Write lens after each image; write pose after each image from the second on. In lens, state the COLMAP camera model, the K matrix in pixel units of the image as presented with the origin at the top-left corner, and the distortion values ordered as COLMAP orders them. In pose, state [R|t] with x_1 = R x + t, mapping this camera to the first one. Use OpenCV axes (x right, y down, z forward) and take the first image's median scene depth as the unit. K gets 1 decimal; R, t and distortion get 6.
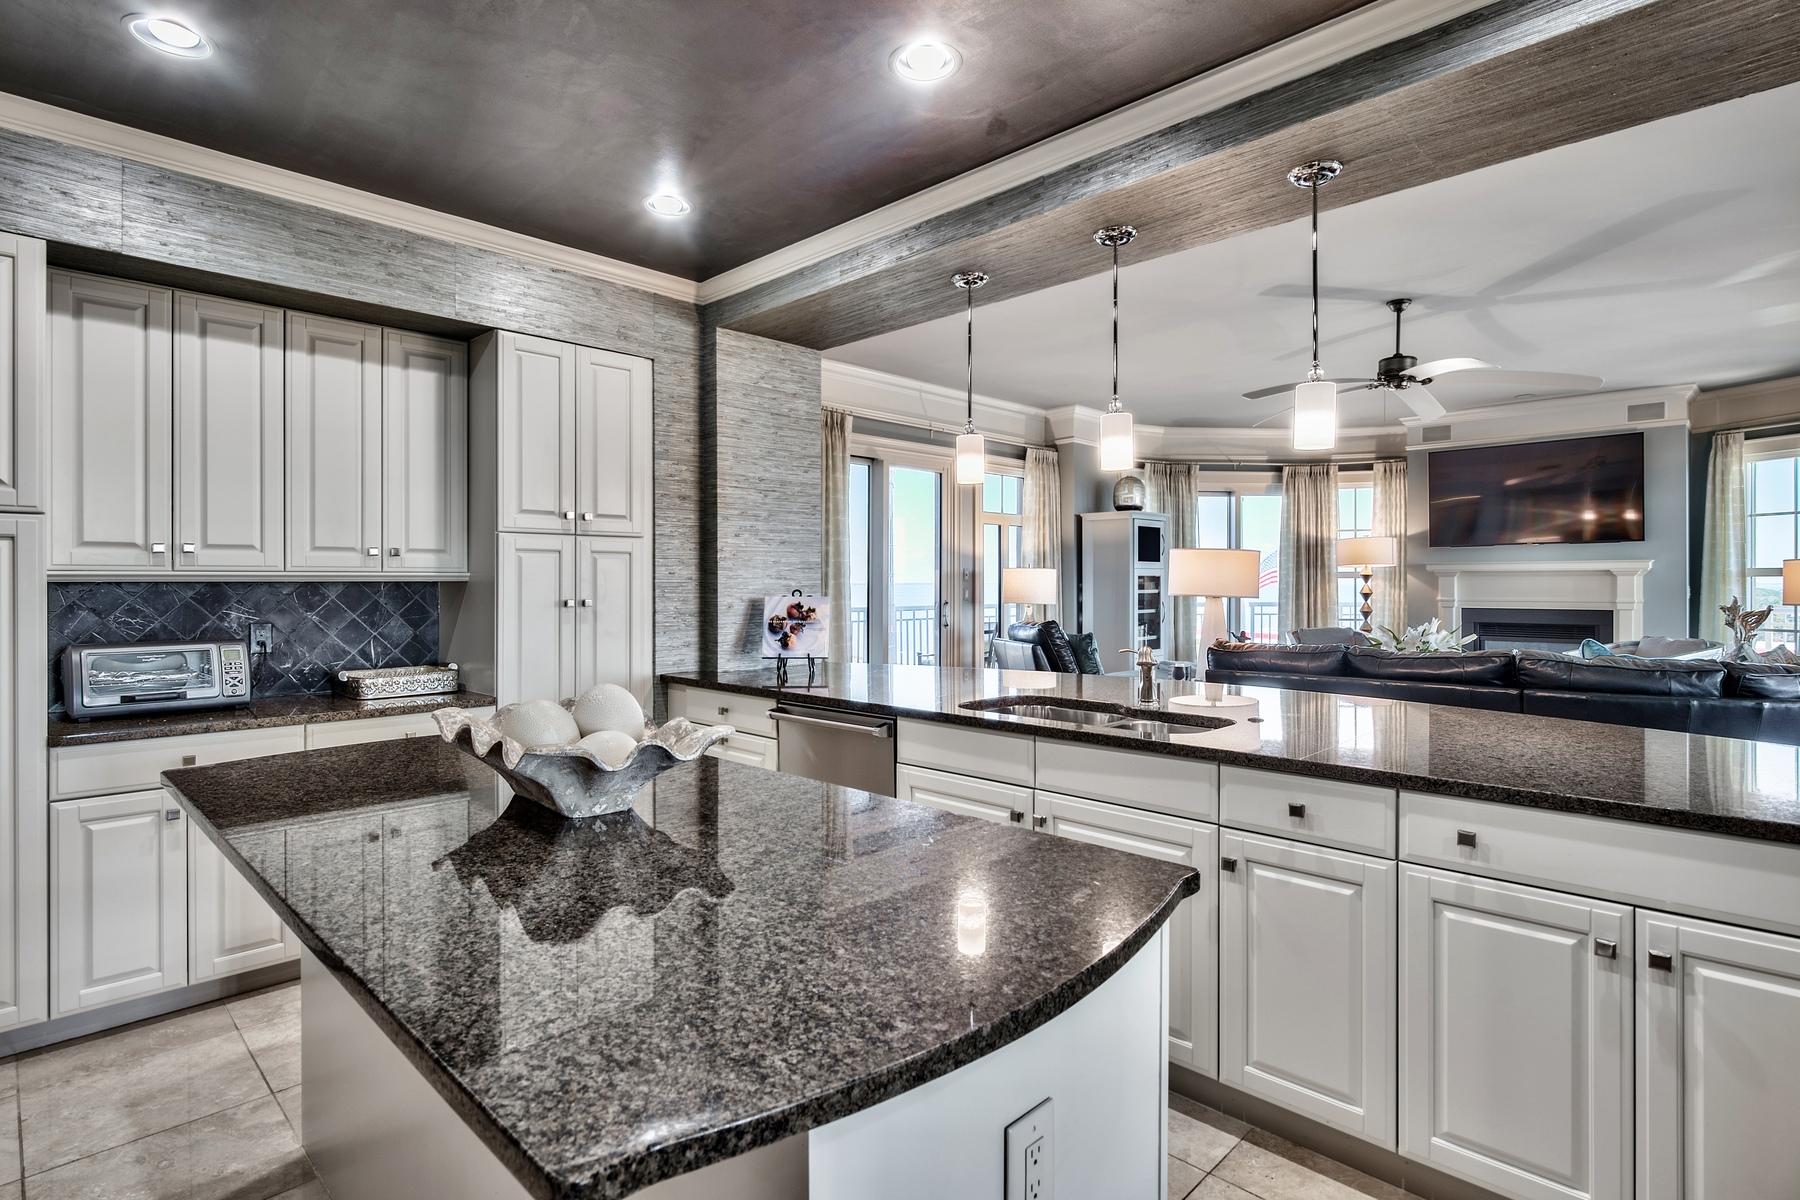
lens RADIAL K [[900.5, 0, 893.8], [0, 900.5, 582.0], [0, 0, 1]] dist [0.003445, -0.002723]
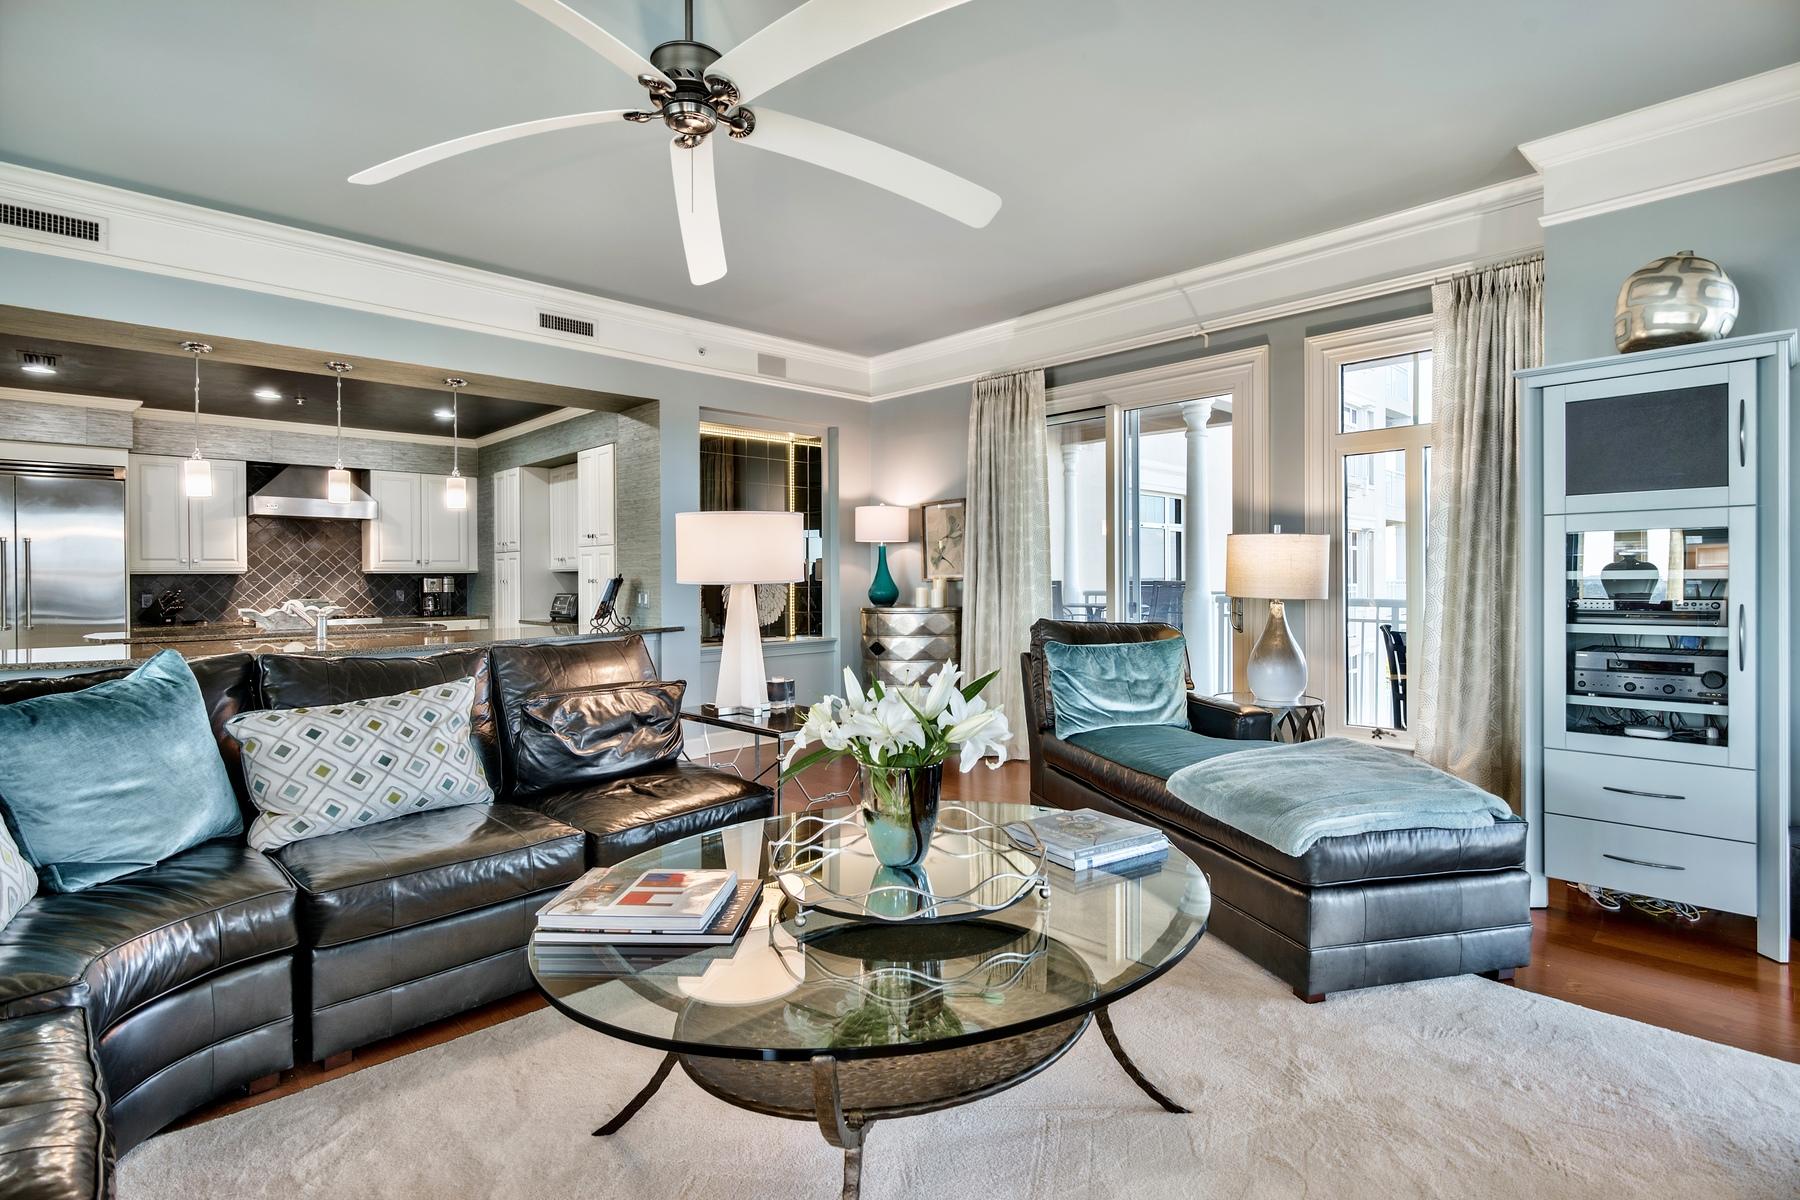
lens RADIAL K [[900.5, 0, 899.4], [0, 900.5, 588.3], [0, 0, 1]] dist [0.003445, -0.002723]
pose [[-0.037136, 0.011420, -0.999245, 1.318249], [0.007368, 0.999911, 0.011154, 0.020542], [0.999283, -0.006948, -0.037216, 1.446575]]
